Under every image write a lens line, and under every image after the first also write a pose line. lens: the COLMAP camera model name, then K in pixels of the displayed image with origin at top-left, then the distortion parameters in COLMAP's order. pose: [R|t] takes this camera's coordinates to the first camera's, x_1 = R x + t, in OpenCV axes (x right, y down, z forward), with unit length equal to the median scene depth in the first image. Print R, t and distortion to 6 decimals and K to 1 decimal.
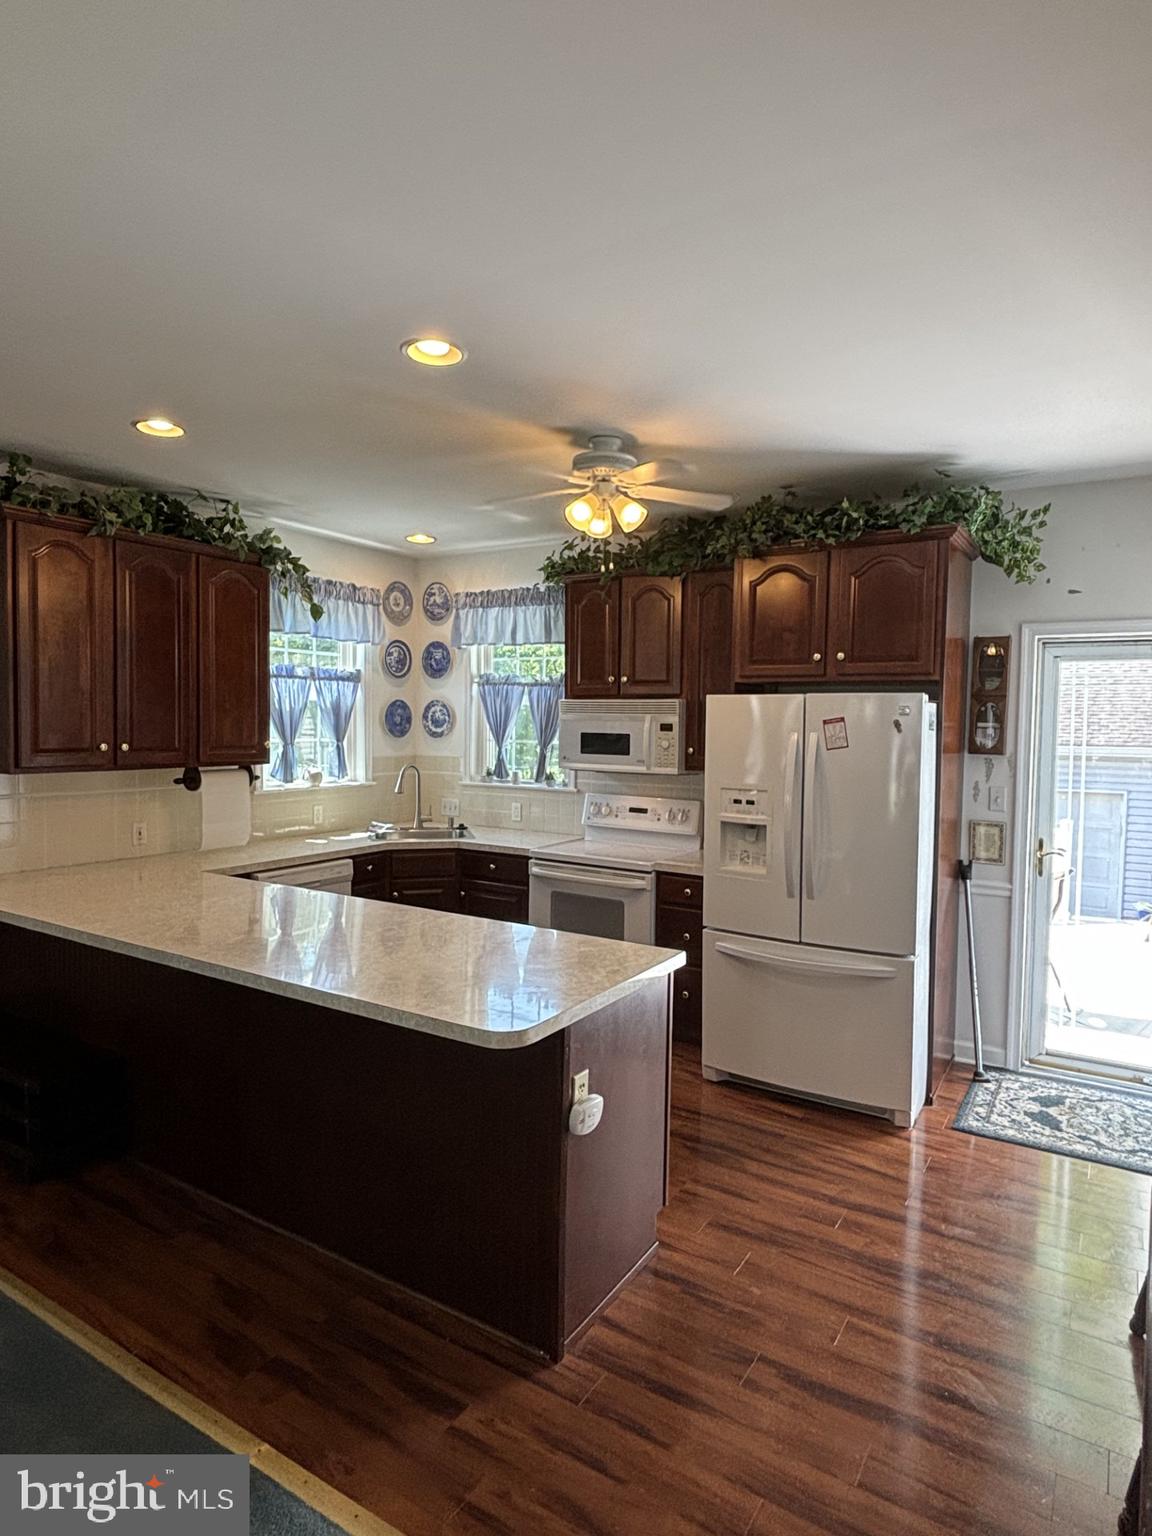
lens RADIAL K [[862.8, 0, 569.8], [0, 862.8, 760.7], [0, 0, 1]] dist [-0.003055, -0.002507]
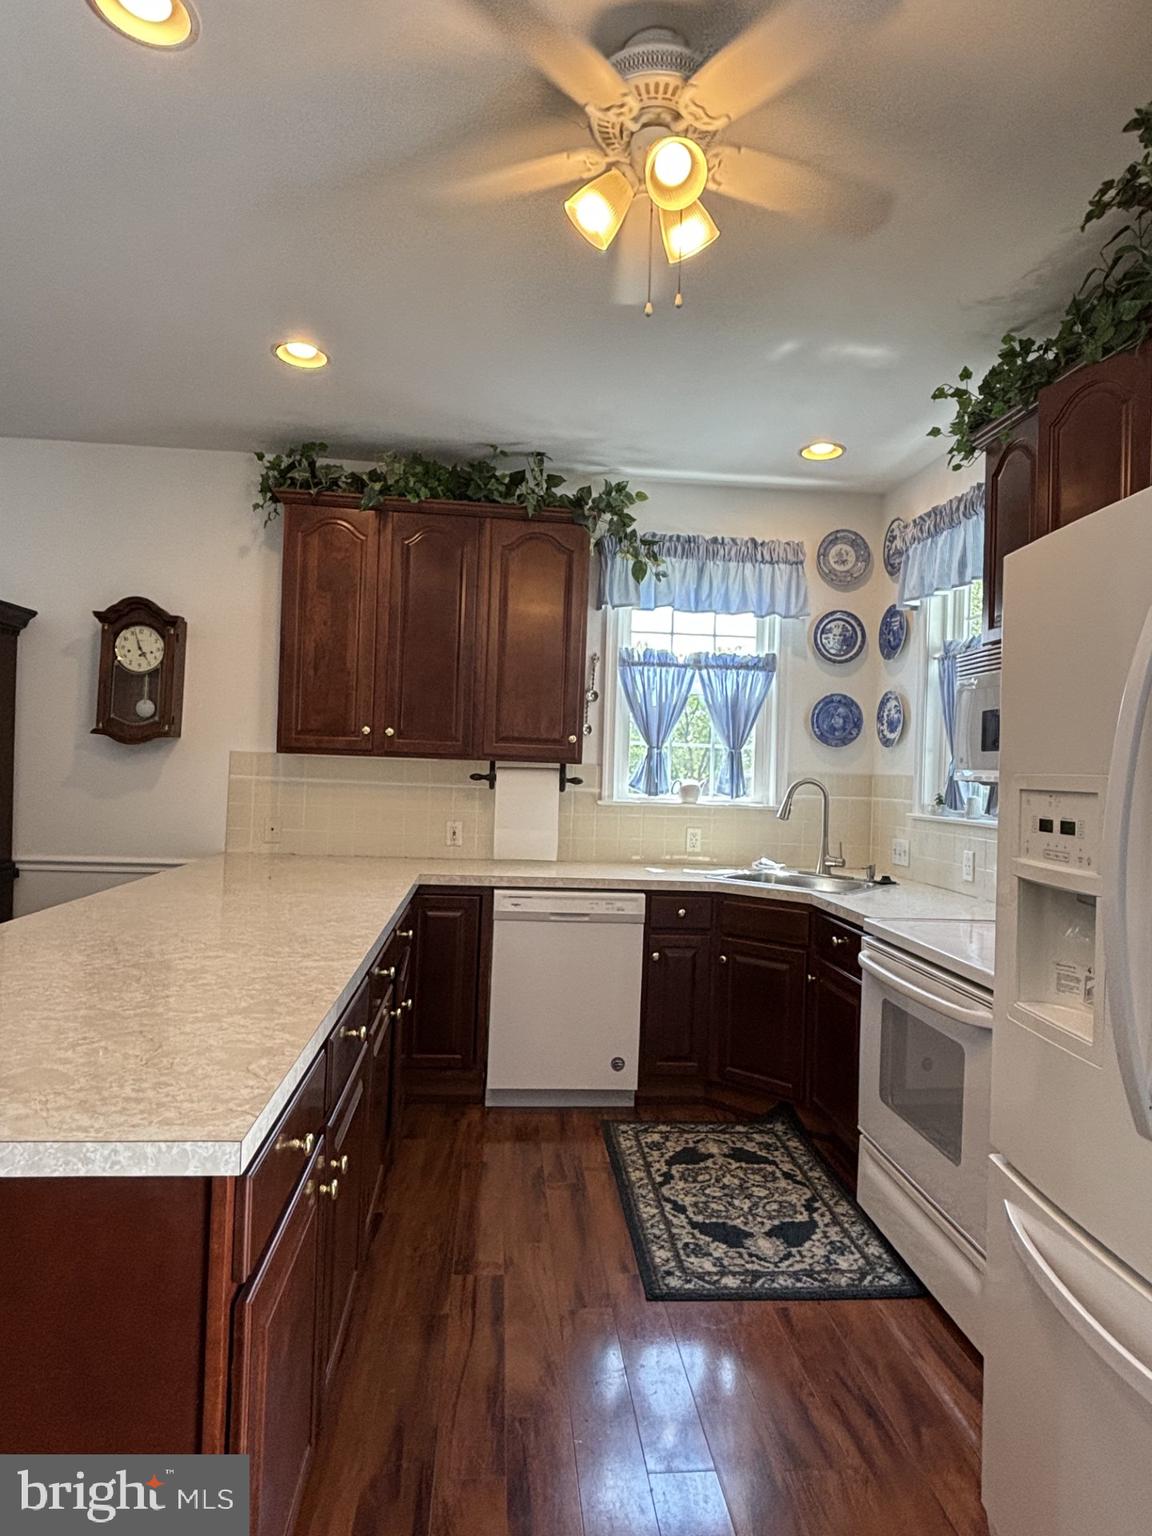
lens RADIAL K [[862.8, 0, 569.8], [0, 862.8, 760.7], [0, 0, 1]] dist [-0.003055, -0.002507]
pose [[0.586704, -0.003249, -0.809795, 0.260727], [-0.064501, 0.996627, -0.050730, 0.036293], [0.807228, 0.081996, 0.584516, 0.440312]]
